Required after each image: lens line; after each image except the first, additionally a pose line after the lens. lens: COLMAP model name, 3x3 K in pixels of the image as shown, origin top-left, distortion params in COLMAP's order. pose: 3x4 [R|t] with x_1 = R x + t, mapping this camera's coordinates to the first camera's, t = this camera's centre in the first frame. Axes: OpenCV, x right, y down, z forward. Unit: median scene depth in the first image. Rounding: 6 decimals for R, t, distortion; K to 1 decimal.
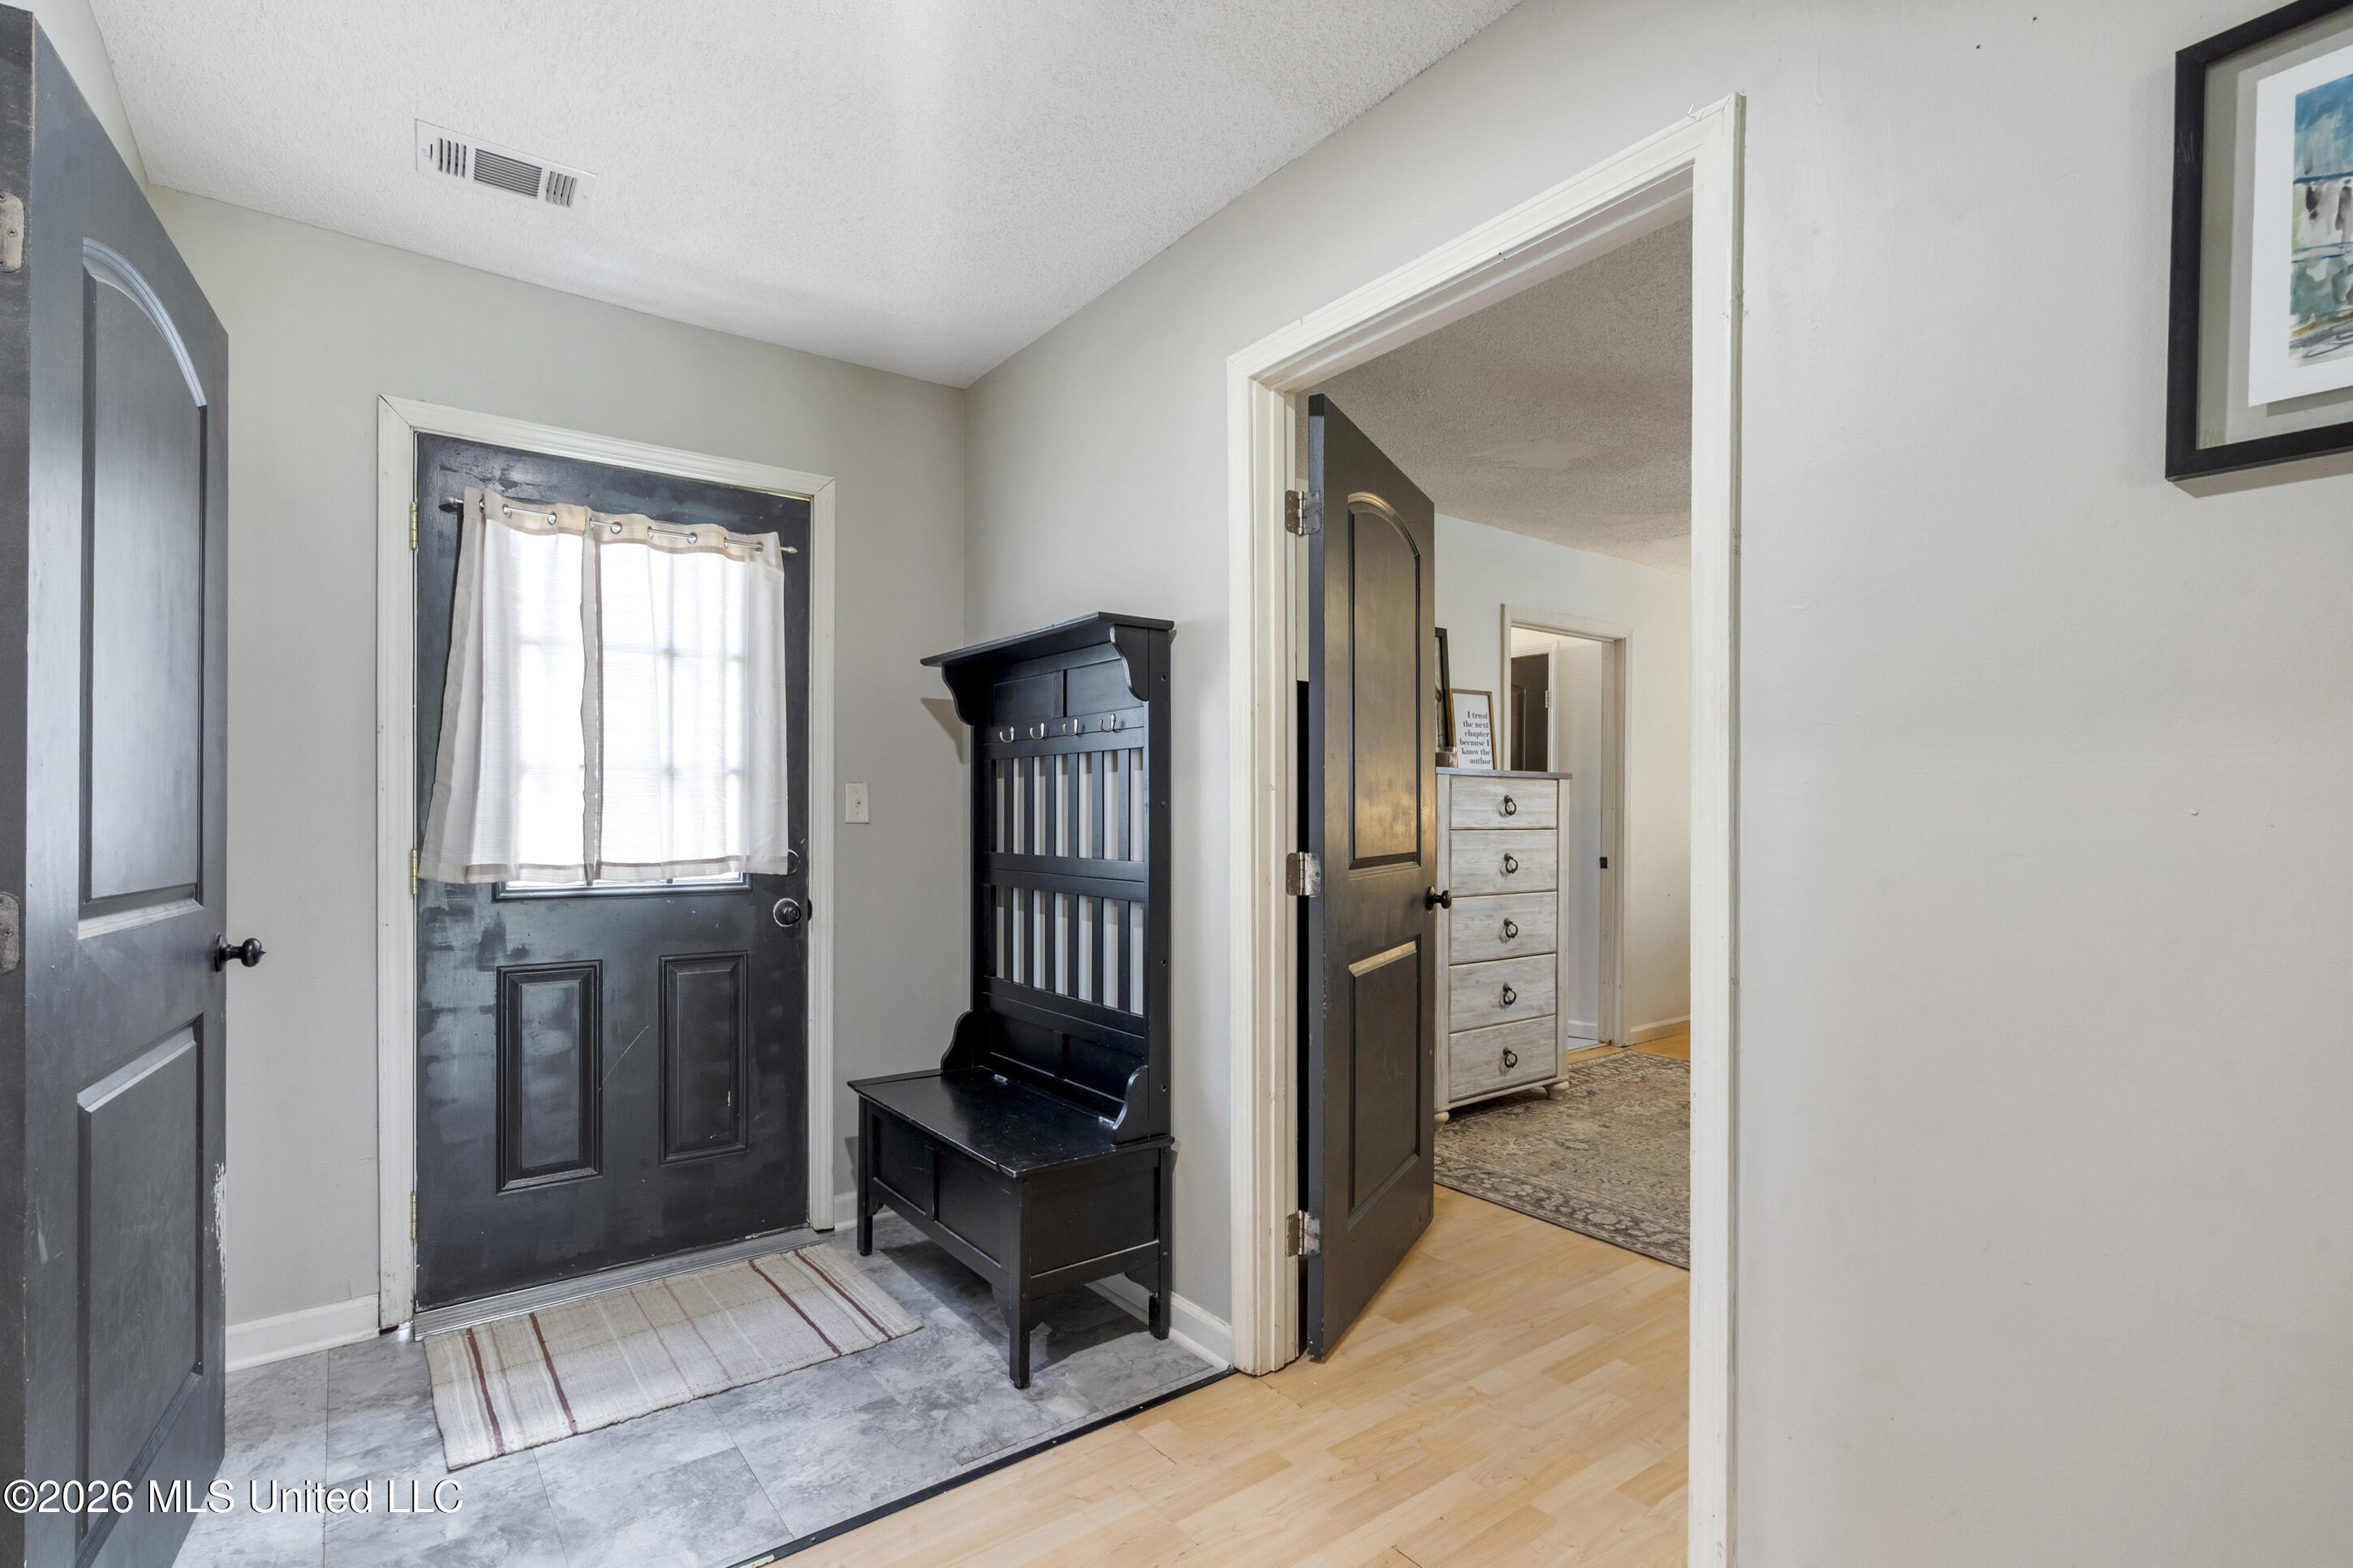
lens RADIAL K [[1090.7, 0, 1172.7], [0, 1090.7, 803.2], [0, 0, 1]] dist [-0.000203, 0.000051]
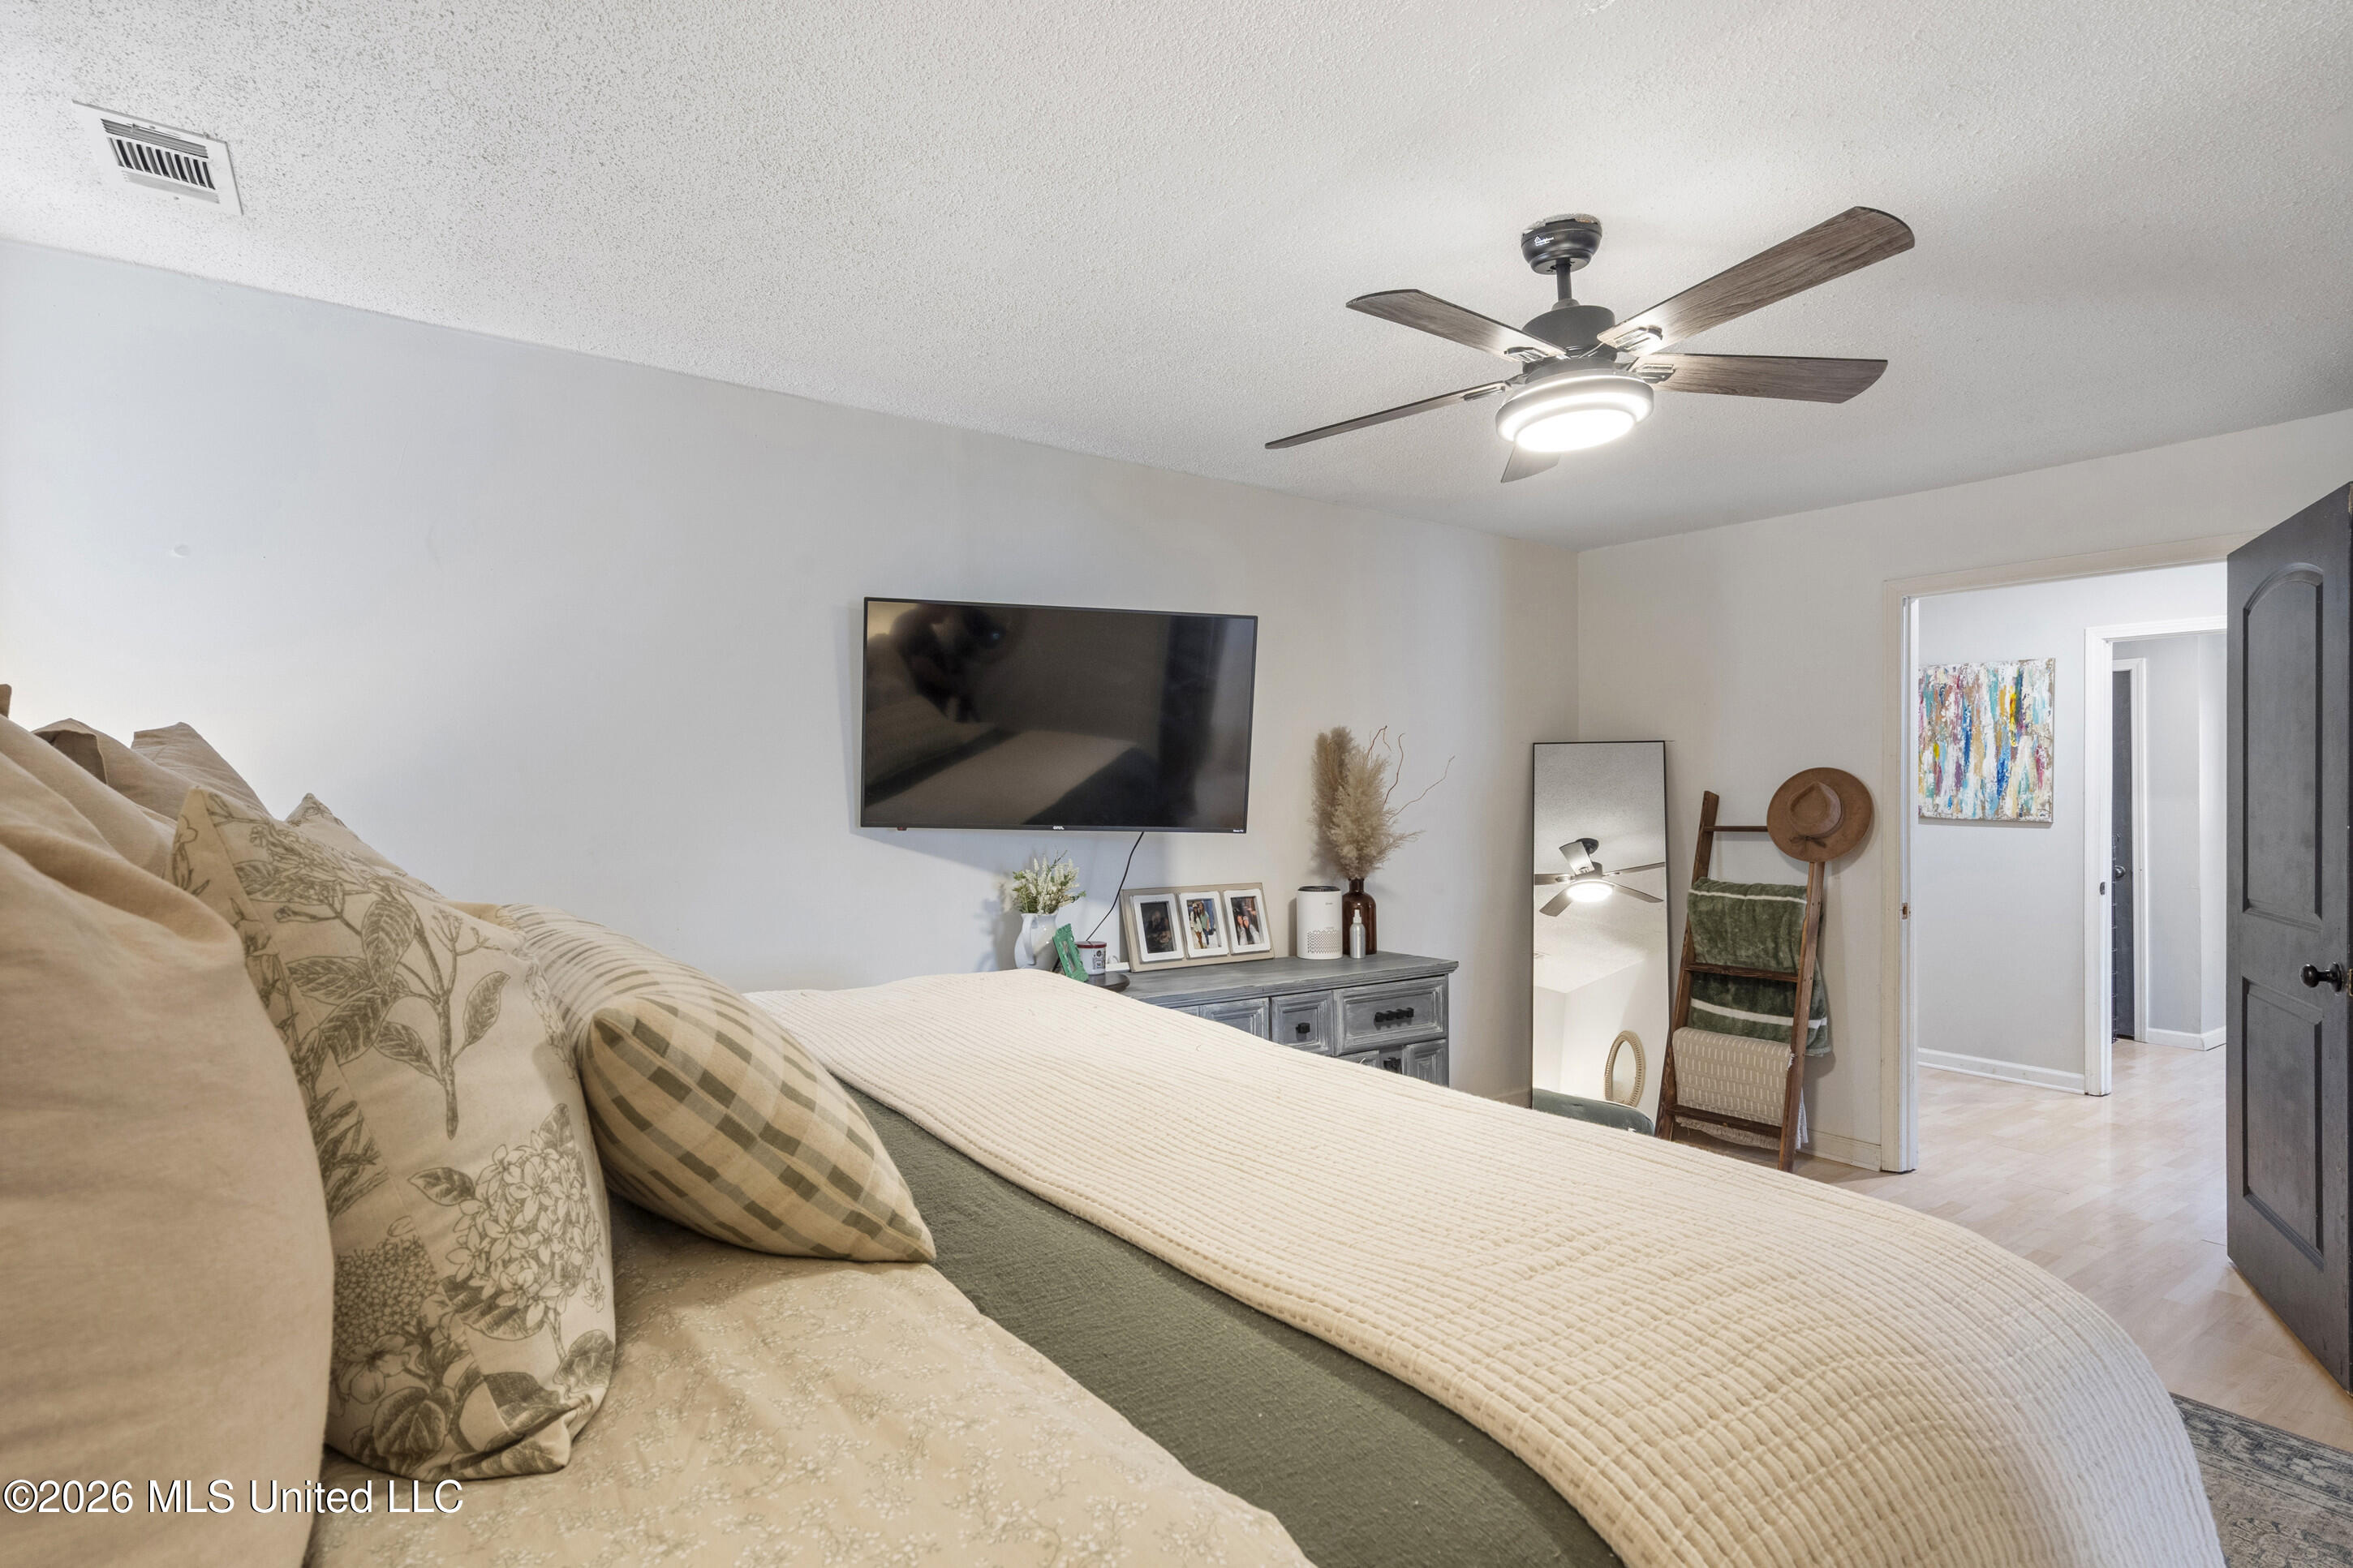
lens RADIAL K [[1170.2, 0, 1164.9], [0, 1170.2, 813.1], [0, 0, 1]] dist [-0.002962, 0.000116]
pose [[-0.999482, -0.009379, 0.030793, 0.780365], [-0.009406, 0.999955, -0.000747, -0.017894], [-0.030785, -0.001037, -0.999525, 1.366157]]
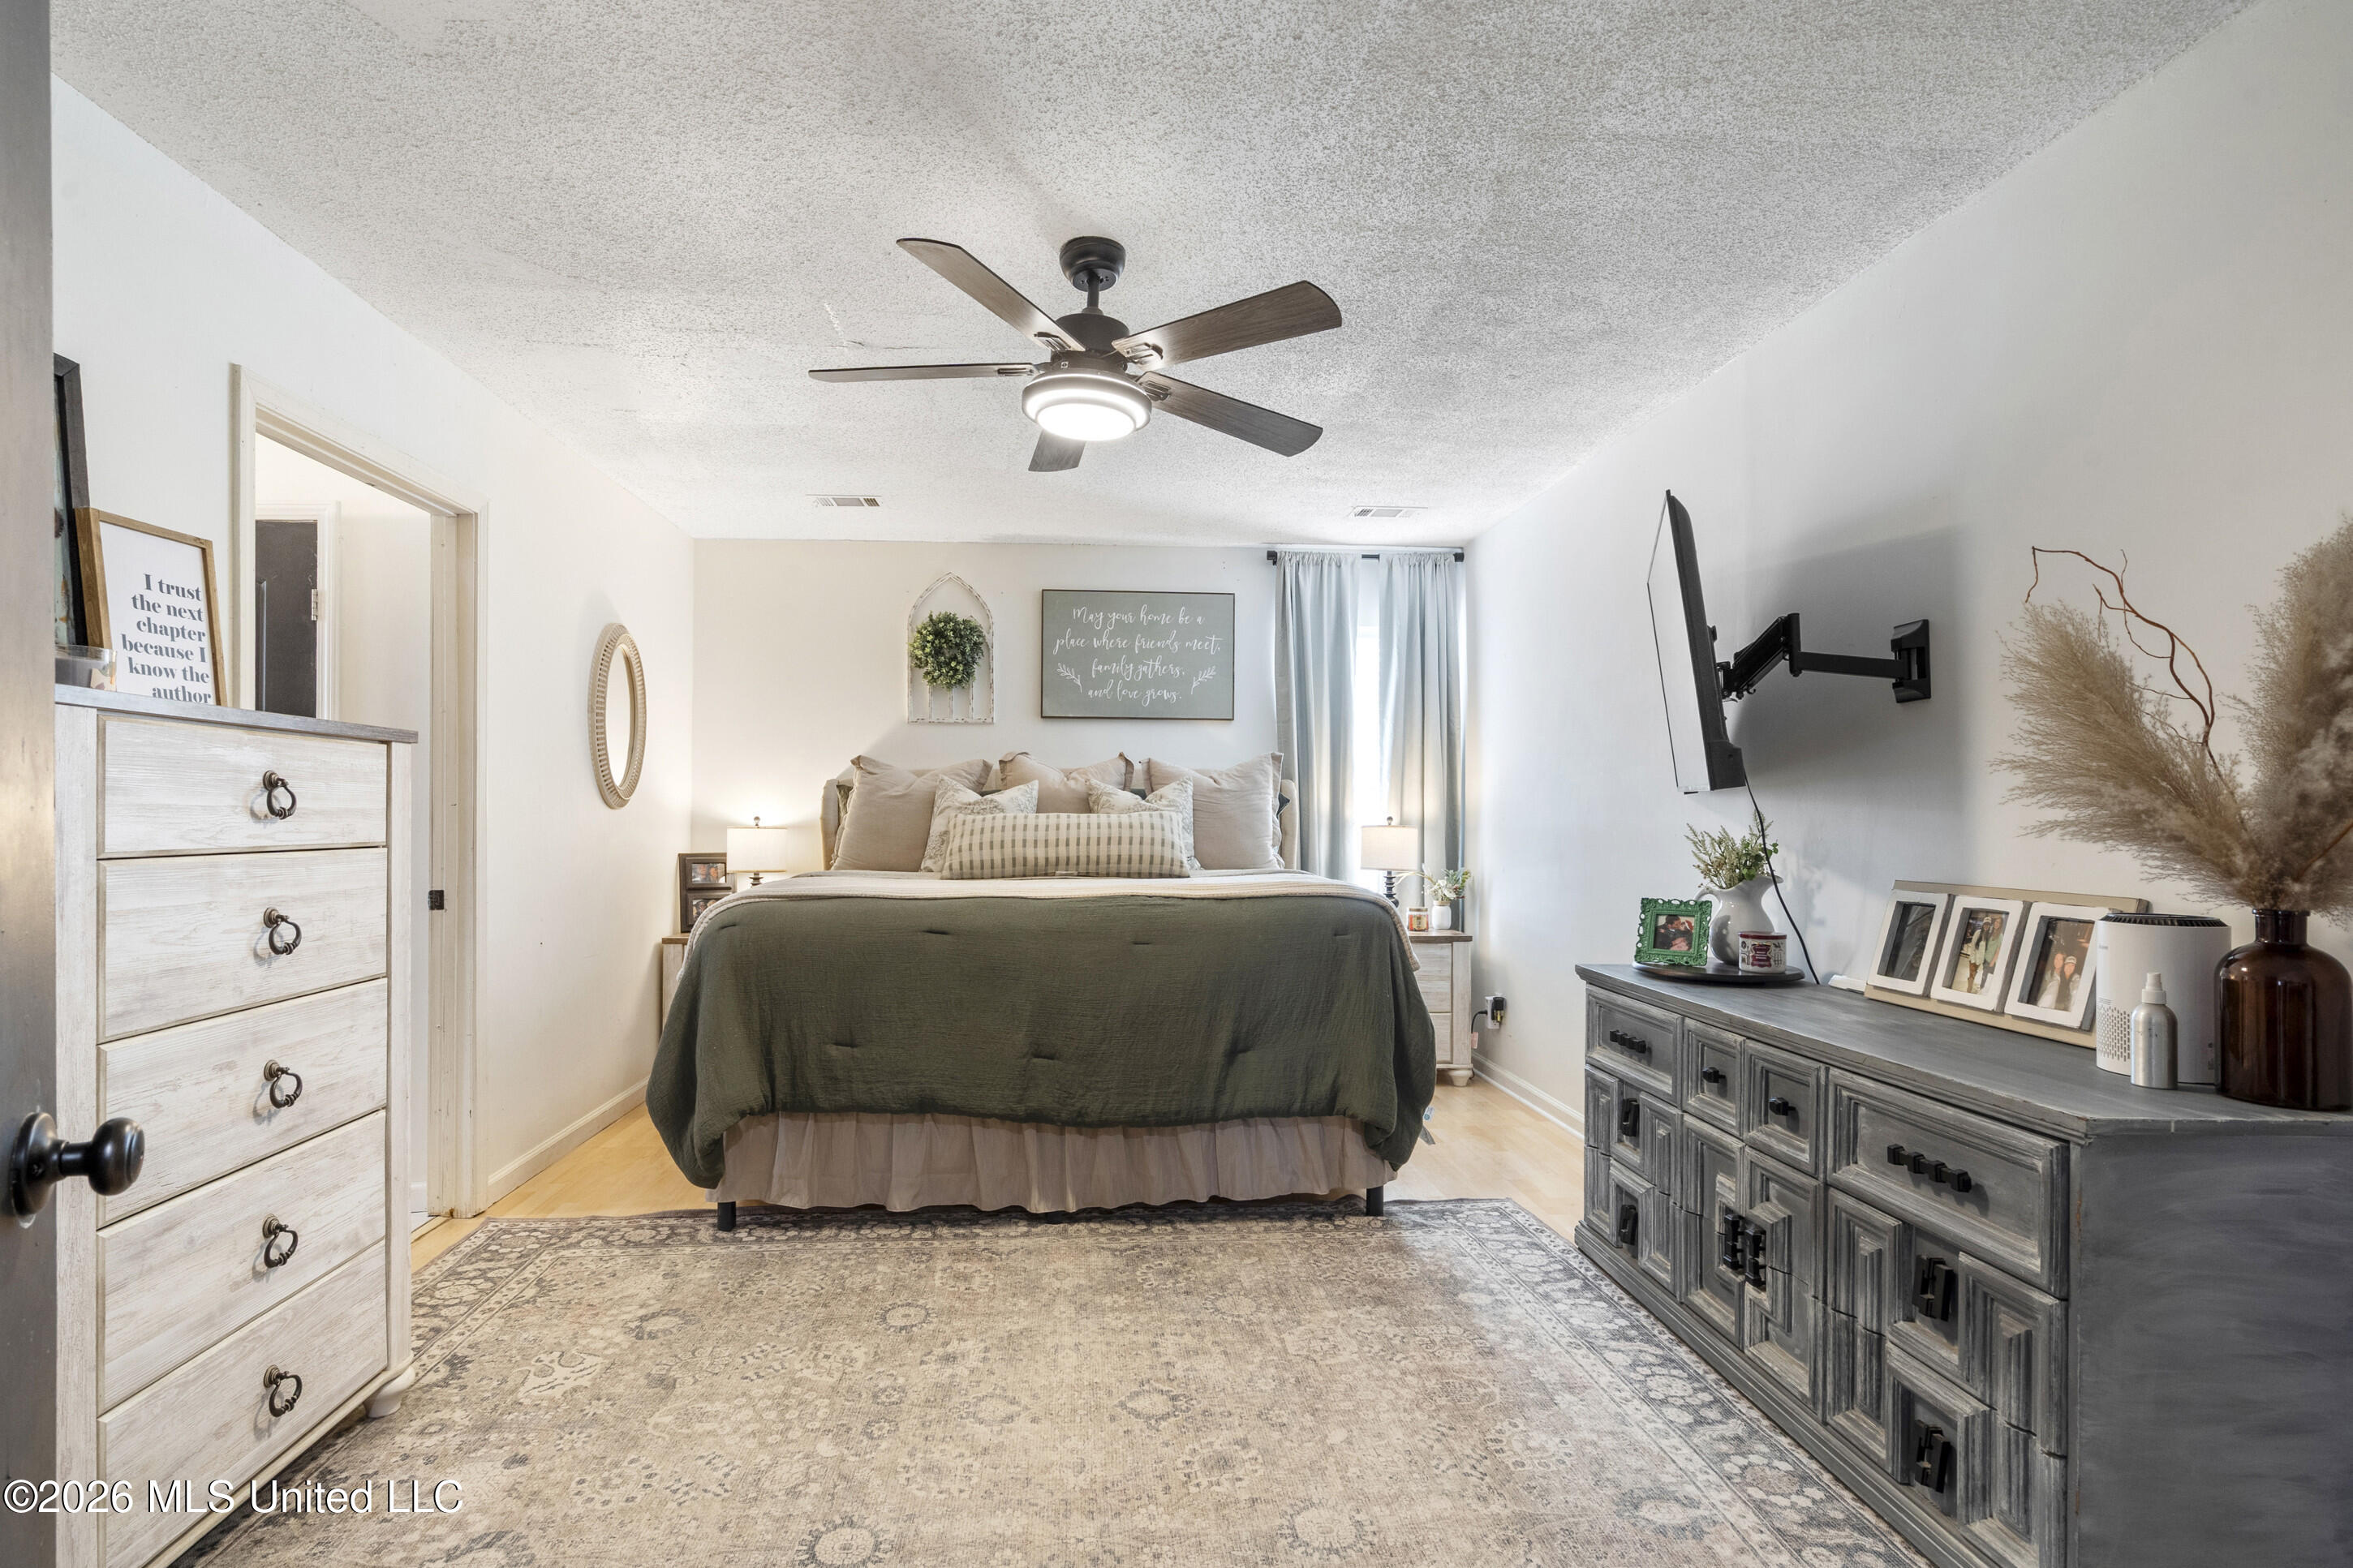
lens RADIAL K [[1170.2, 0, 1164.9], [0, 1170.2, 813.1], [0, 0, 1]] dist [-0.002962, 0.000116]
pose [[0.534805, -0.003252, 0.844969, 0.104026], [-0.004809, 0.999965, 0.006892, 0.003998], [-0.844962, -0.007750, 0.534771, 0.444492]]
